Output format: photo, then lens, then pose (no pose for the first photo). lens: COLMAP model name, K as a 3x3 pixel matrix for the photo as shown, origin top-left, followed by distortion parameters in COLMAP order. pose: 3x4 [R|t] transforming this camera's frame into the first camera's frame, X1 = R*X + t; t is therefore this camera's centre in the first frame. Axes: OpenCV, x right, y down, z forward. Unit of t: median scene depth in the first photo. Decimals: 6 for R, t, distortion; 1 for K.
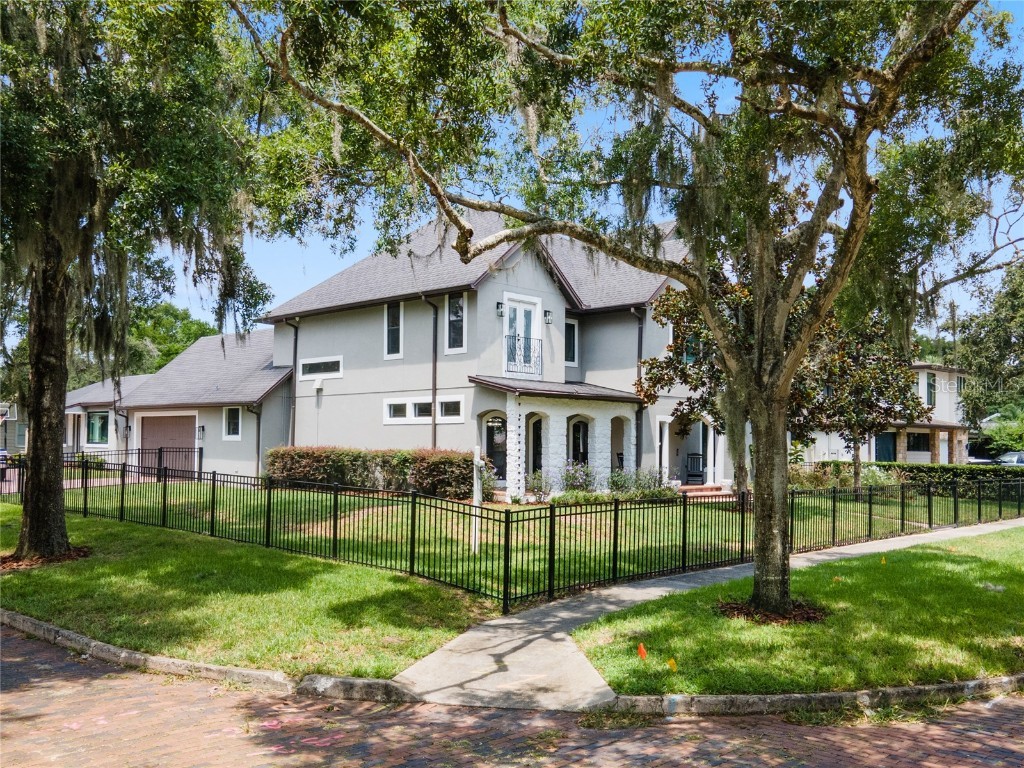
lens RADIAL K [[735.8, 0, 510.1], [0, 735.8, 398.5], [0, 0, 1]] dist [0.035940, 0.000509]
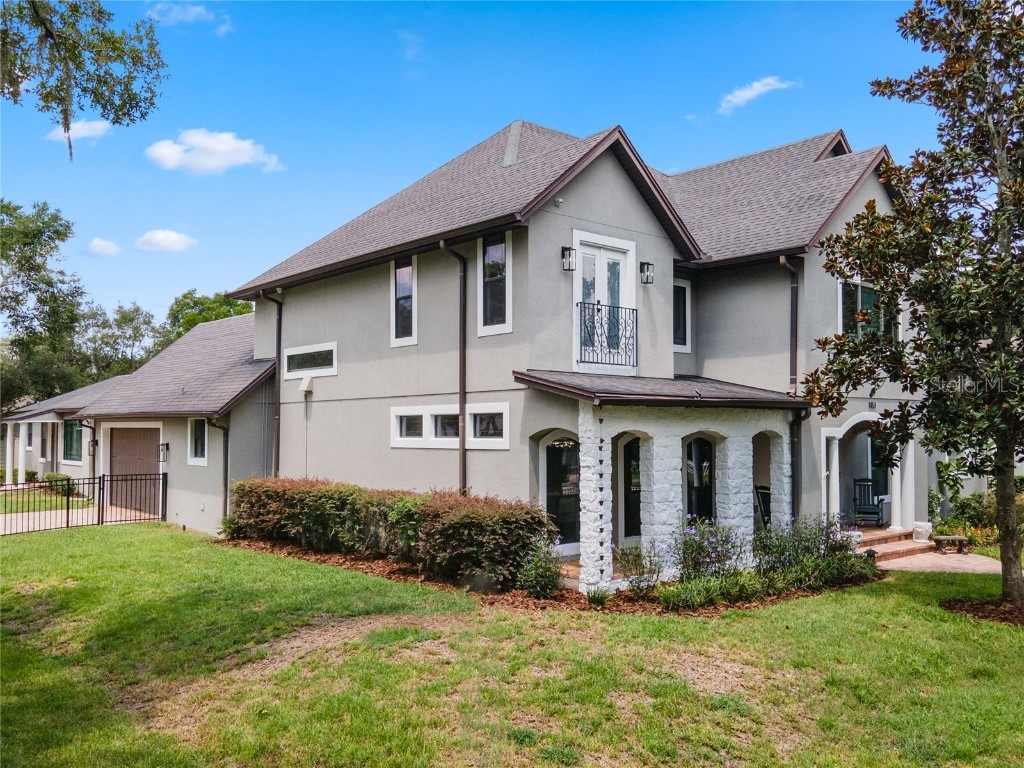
lens RADIAL K [[729.3, 0, 546.1], [0, 729.3, 409.0], [0, 0, 1]] dist [0.001346, 0.001437]
pose [[0.997607, -0.011989, -0.068091, 0.007749], [0.014089, 0.999437, 0.030444, -0.016114], [0.067688, -0.031331, 0.997214, 0.379521]]
